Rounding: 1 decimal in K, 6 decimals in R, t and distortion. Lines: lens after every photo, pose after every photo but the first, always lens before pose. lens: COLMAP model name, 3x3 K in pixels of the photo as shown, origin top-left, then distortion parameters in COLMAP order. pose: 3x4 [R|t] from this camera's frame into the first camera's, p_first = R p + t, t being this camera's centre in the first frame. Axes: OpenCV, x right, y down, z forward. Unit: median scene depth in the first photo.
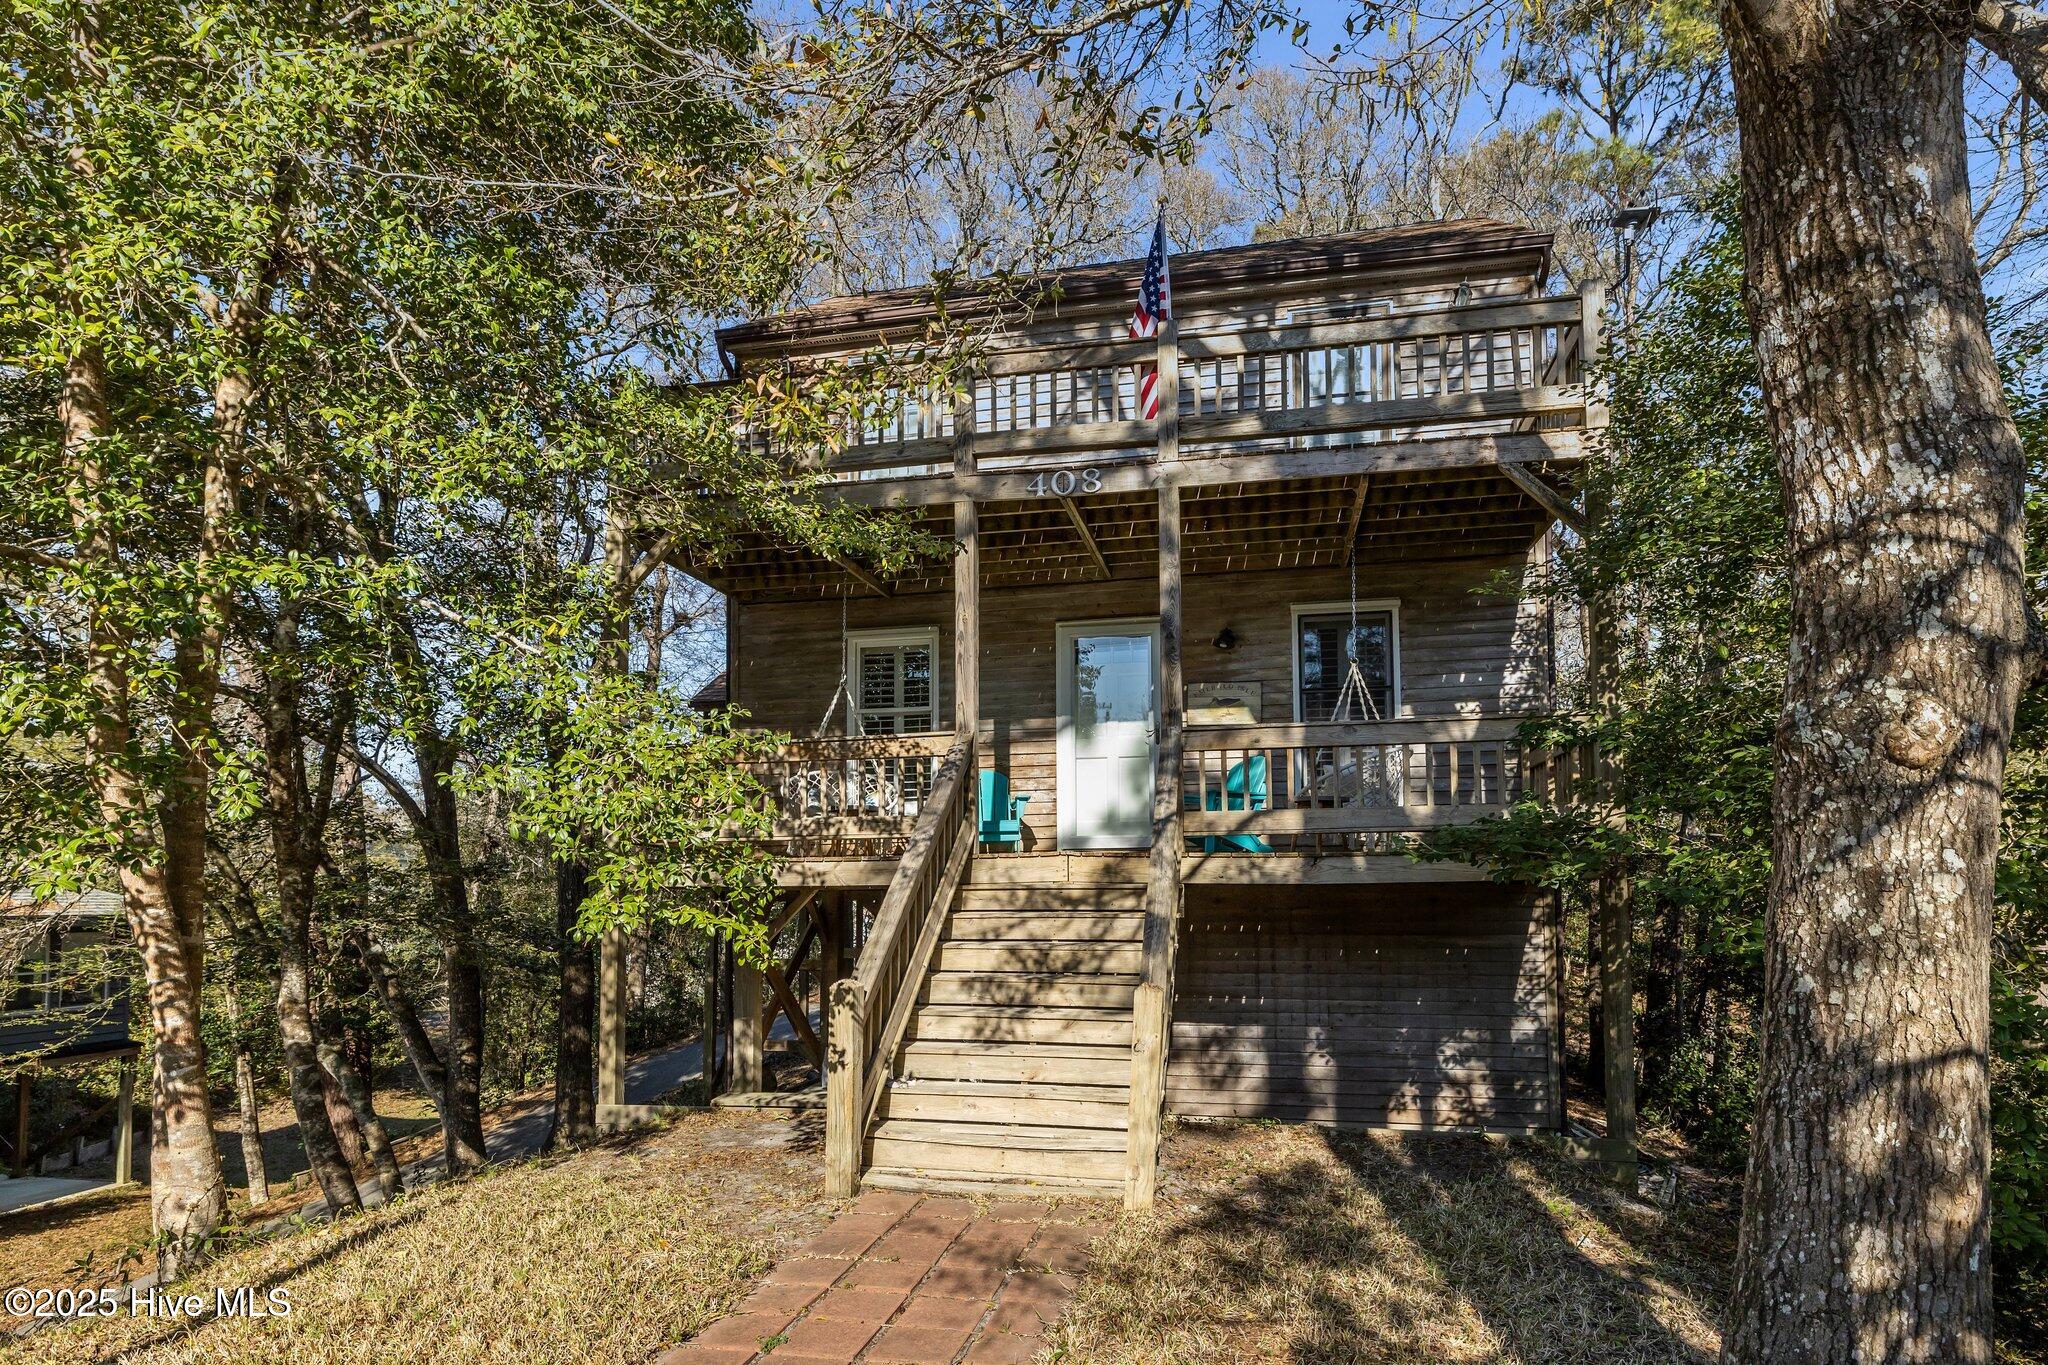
lens RADIAL K [[1096.4, 0, 1024.0], [0, 1096.4, 682.5], [0, 0, 1]] dist [0.004119, -0.000239]
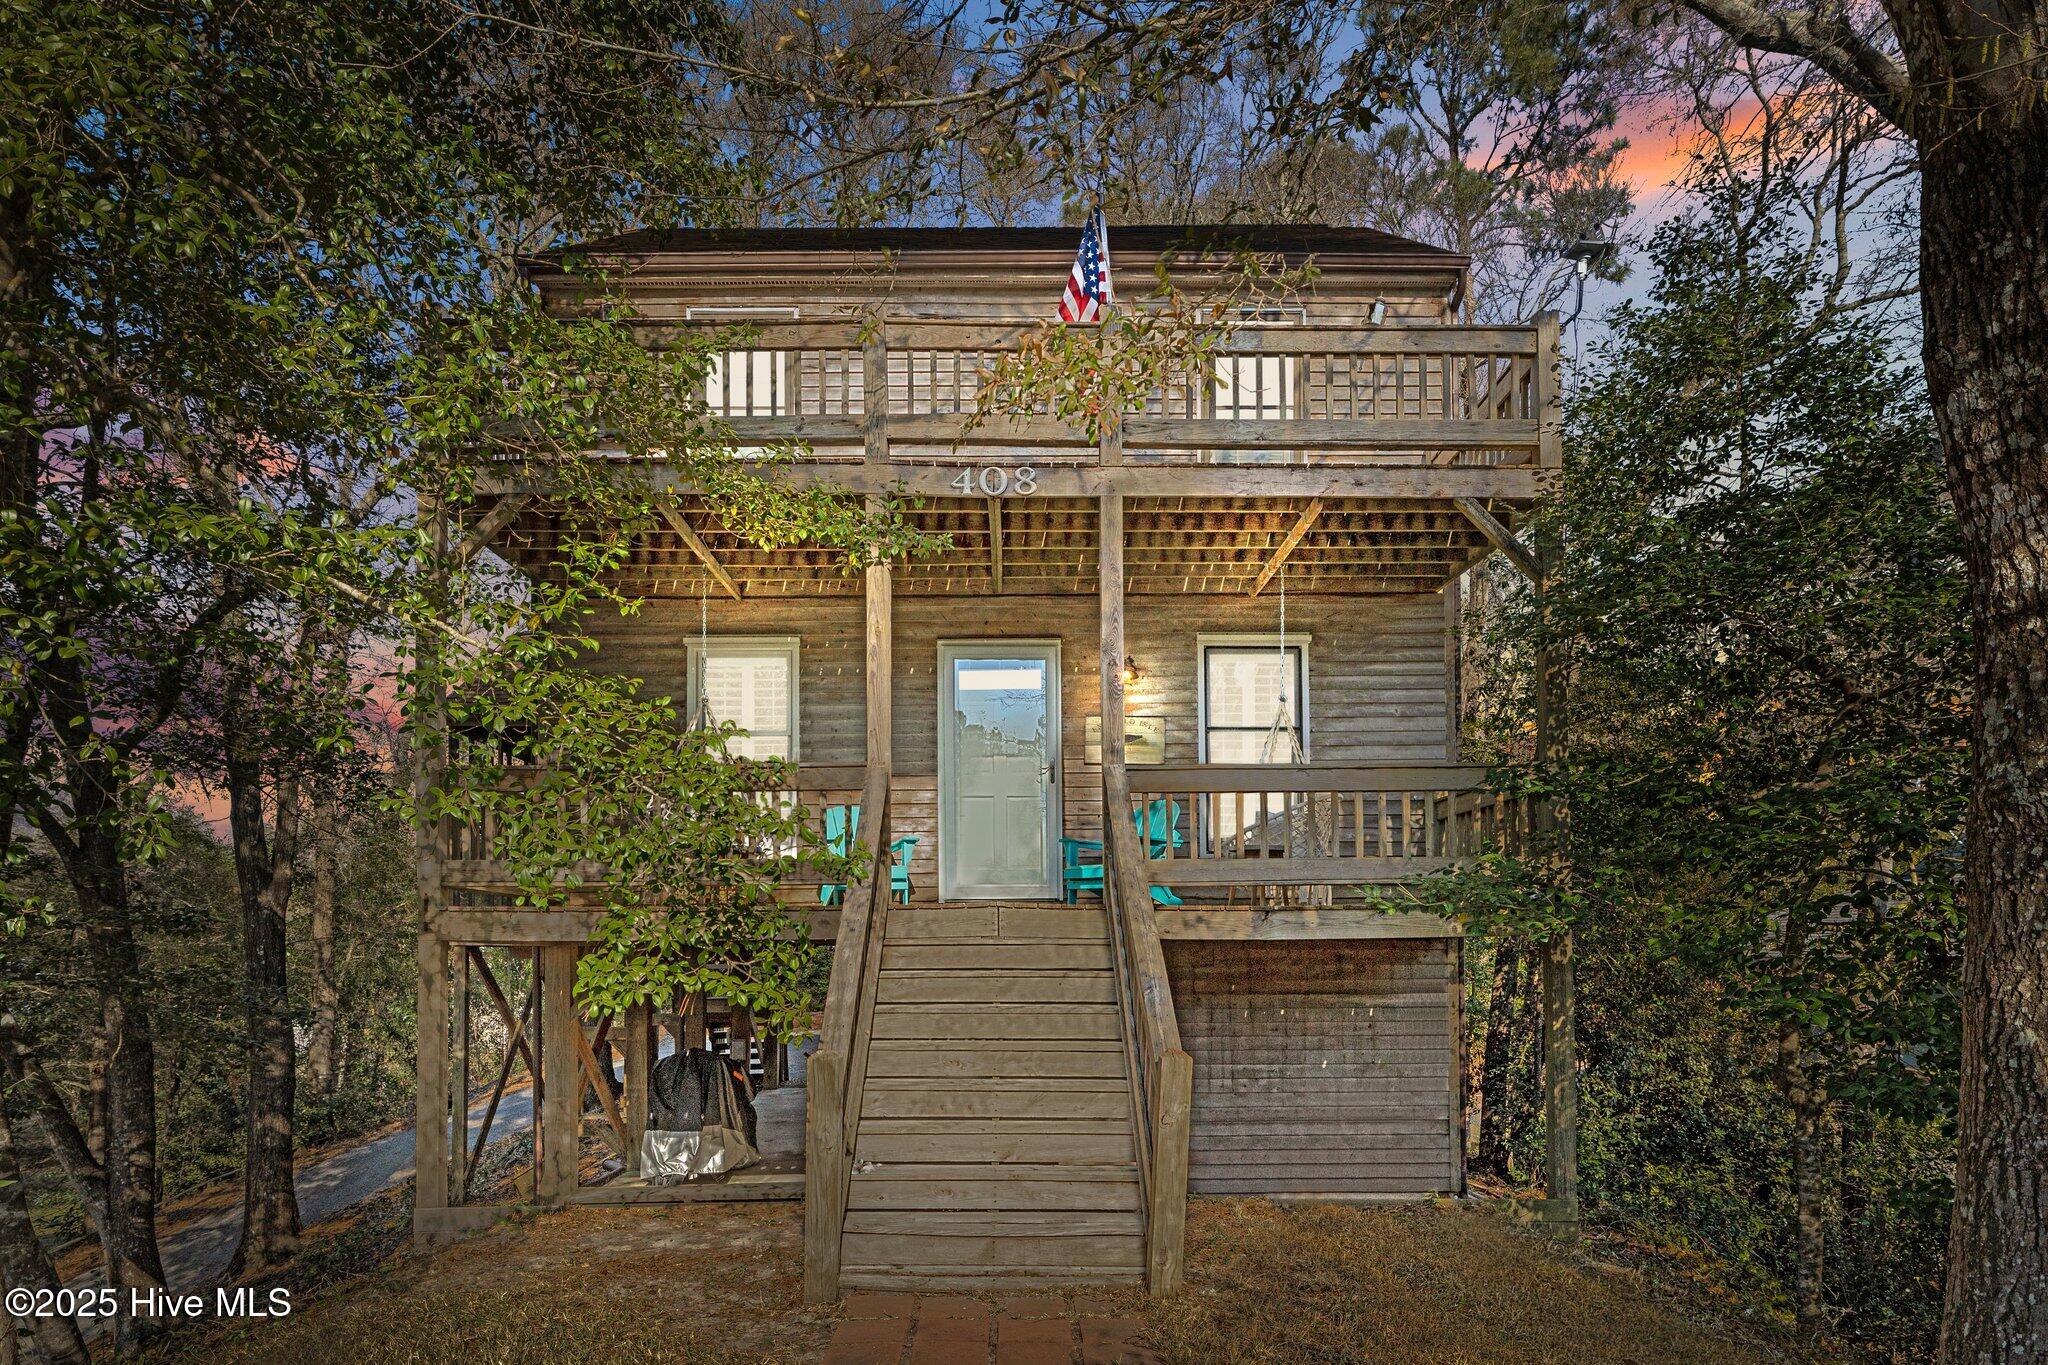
lens RADIAL K [[1250.6, 0, 1024.0], [0, 1250.6, 751.9], [0, 0, 1]] dist [-0.000764, 0.003078]
pose [[0.976844, 0.035535, 0.210981, -0.191335], [-0.042395, 0.998706, 0.028078, 0.005477], [-0.209710, -0.036373, 0.977087, 0.024816]]
